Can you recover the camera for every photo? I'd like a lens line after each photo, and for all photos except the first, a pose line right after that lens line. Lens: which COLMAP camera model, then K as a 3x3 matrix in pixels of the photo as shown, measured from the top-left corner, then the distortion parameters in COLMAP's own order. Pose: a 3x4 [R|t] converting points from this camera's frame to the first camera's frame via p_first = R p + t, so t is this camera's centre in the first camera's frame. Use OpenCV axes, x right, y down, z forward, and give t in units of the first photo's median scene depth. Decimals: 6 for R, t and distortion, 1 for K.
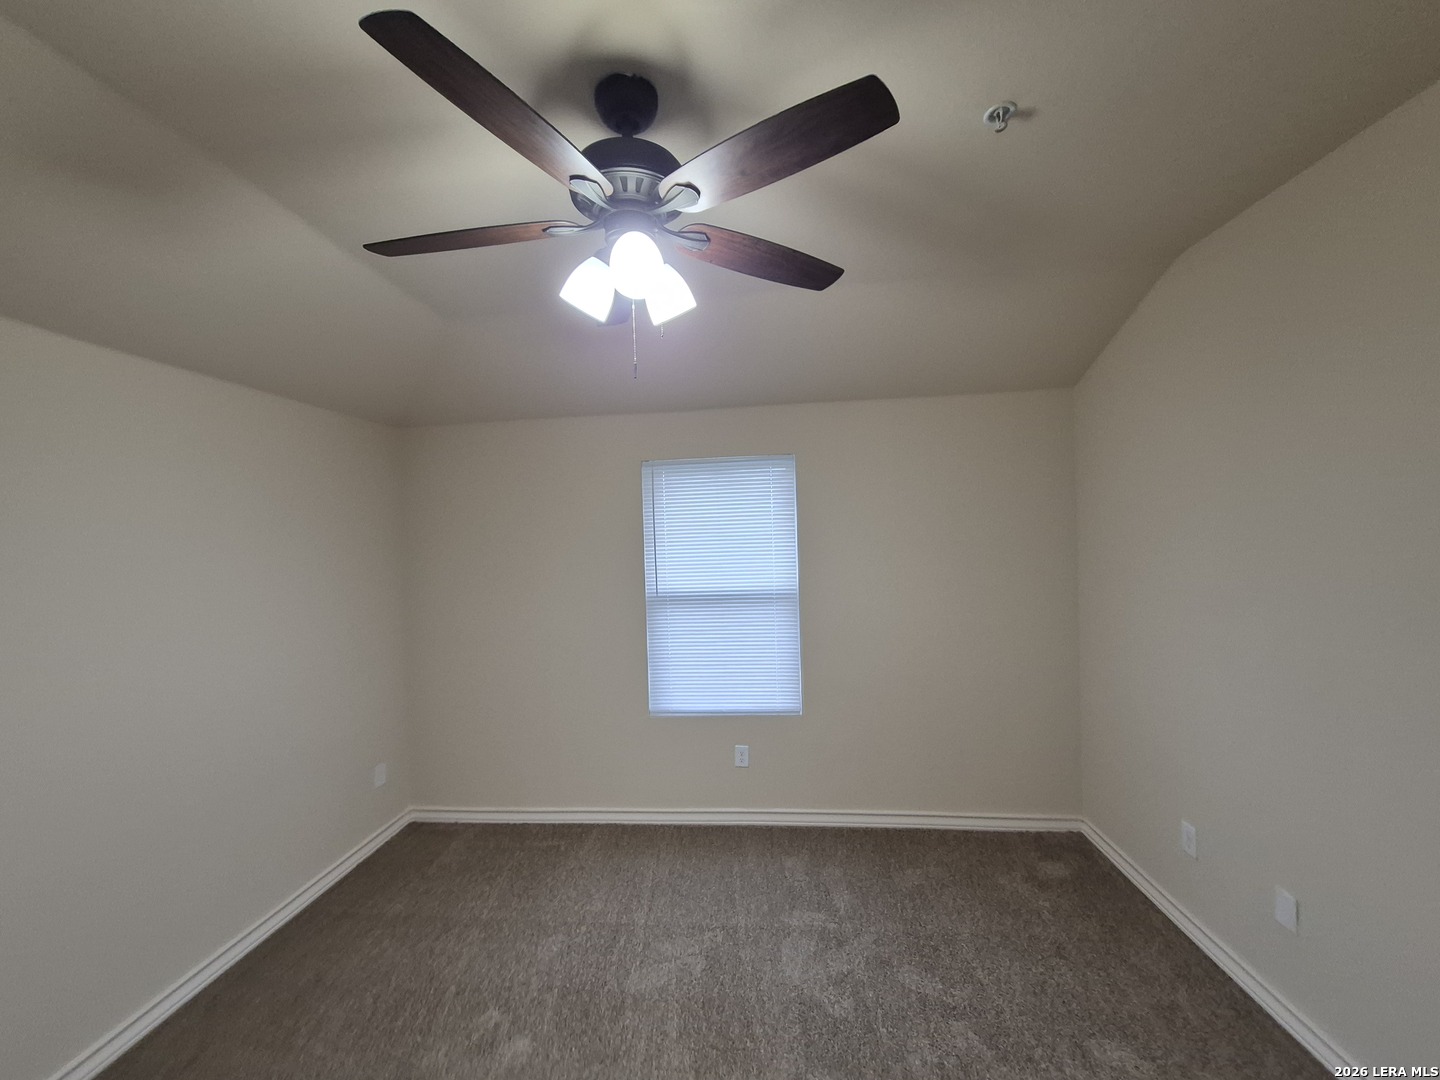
lens RADIAL K [[580.4, 0, 750.2], [0, 580.4, 517.6], [0, 0, 1]] dist [0.004066, 0.000000]
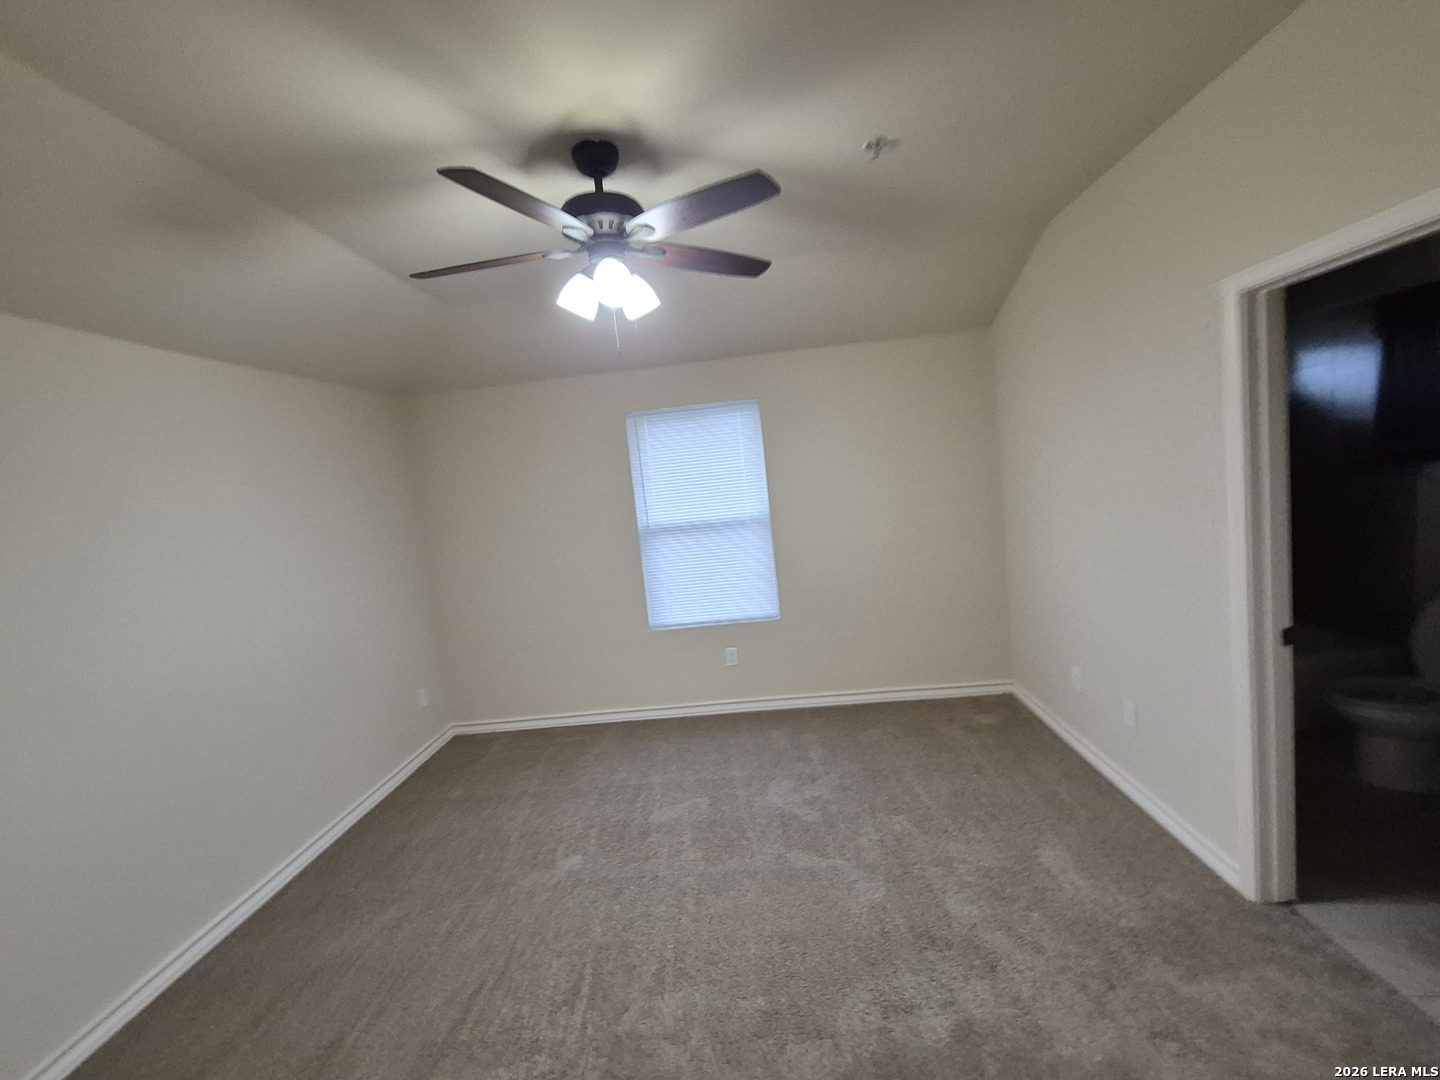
lens RADIAL K [[584.1, 0, 762.7], [0, 584.1, 496.9], [0, 0, 1]] dist [-0.000625, 0.000073]
pose [[0.996624, -0.072107, 0.039266, 0.037113], [0.069026, 0.994802, 0.074863, 0.000019], [-0.044460, -0.071899, 0.996420, -0.246198]]
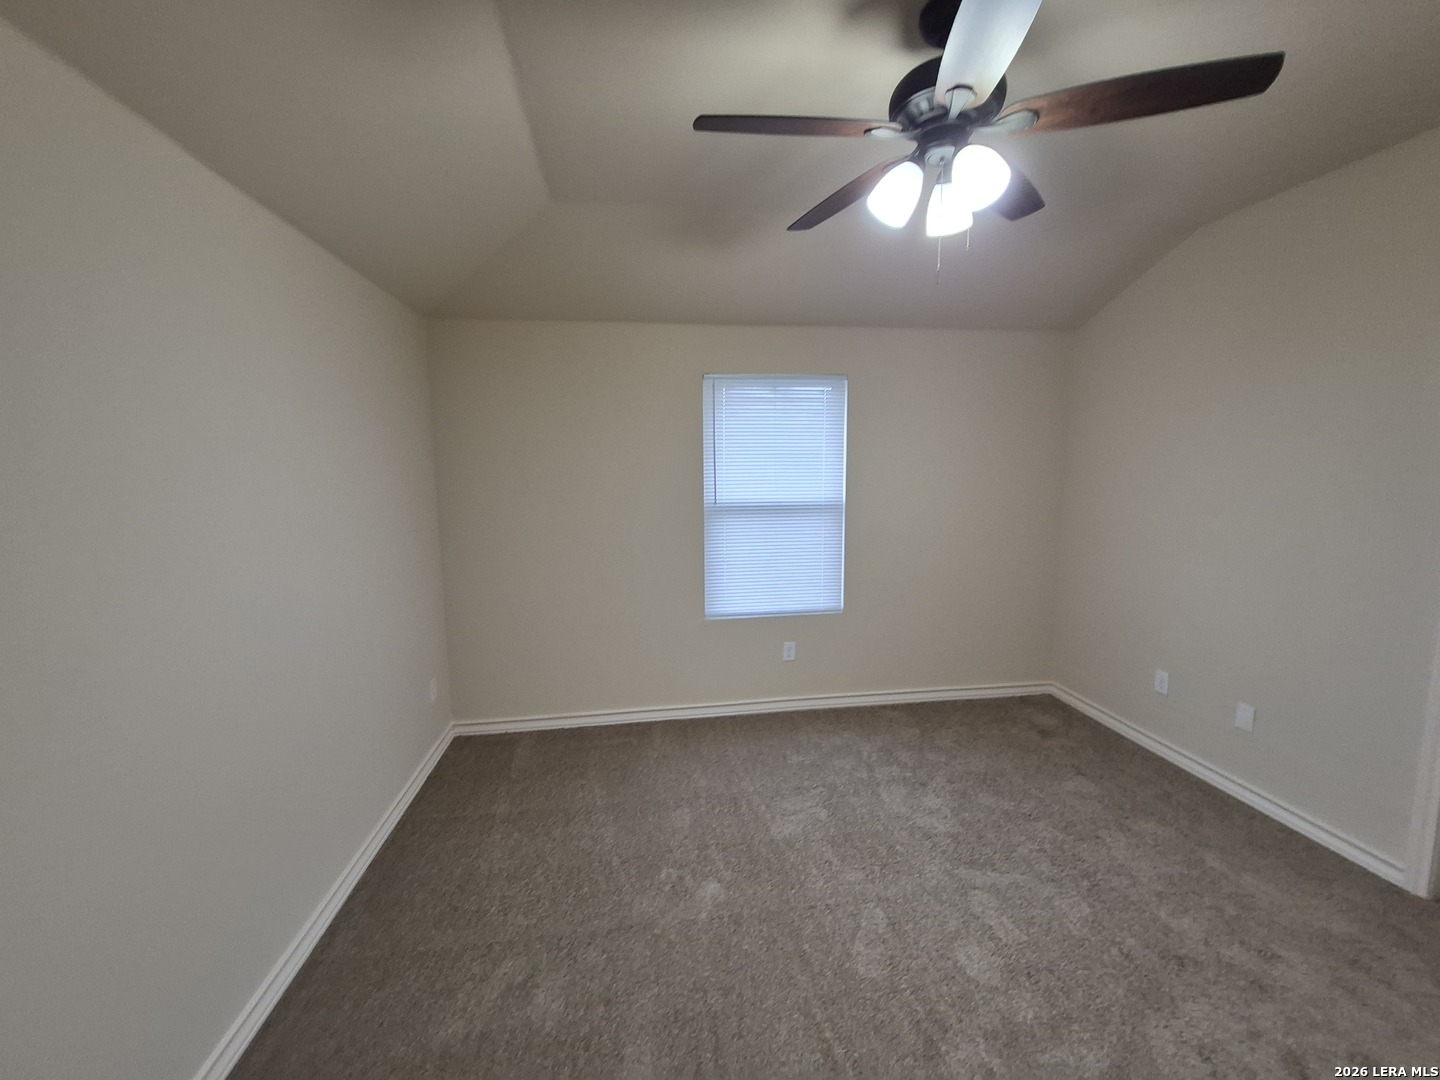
lens RADIAL K [[573.8, 0, 766.4], [0, 573.8, 509.0], [0, 0, 1]] dist [0.000435, -0.000020]
pose [[0.972216, 0.001599, 0.234078, -0.447733], [-0.025752, 0.994638, 0.100160, 0.050167], [-0.232663, -0.103406, 0.967045, -0.018415]]
